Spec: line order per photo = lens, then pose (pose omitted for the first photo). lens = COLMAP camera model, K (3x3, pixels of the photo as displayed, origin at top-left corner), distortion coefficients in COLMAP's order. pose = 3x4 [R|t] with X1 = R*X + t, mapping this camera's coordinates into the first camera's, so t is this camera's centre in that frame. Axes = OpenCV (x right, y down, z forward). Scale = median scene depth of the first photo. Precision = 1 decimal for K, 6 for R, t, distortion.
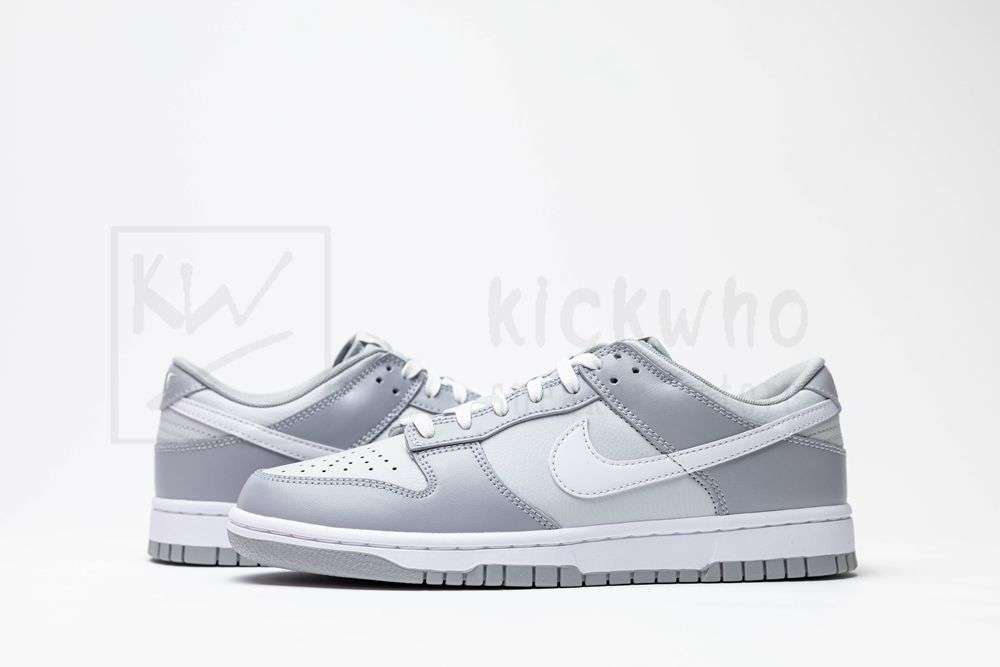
lens RADIAL K [[1477.9, 0, 497.6], [0, 1477.9, 323.9], [0, 0, 1]] dist [-0.040469, 0.000000]
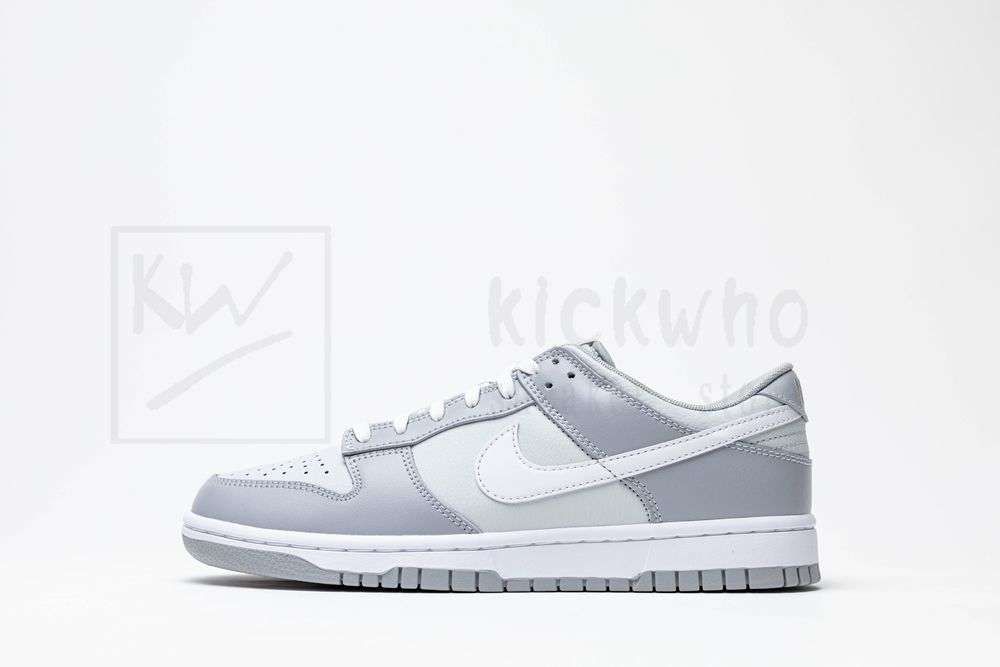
lens RADIAL K [[1477.9, 0, 504.2], [0, 1477.9, 329.6], [0, 0, 1]] dist [-0.040469, 0.000000]
pose [[0.980946, -0.011142, -0.193960, 0.244882], [0.009043, 0.999891, -0.011700, 0.012325], [0.194069, 0.009723, 0.980940, 0.021636]]
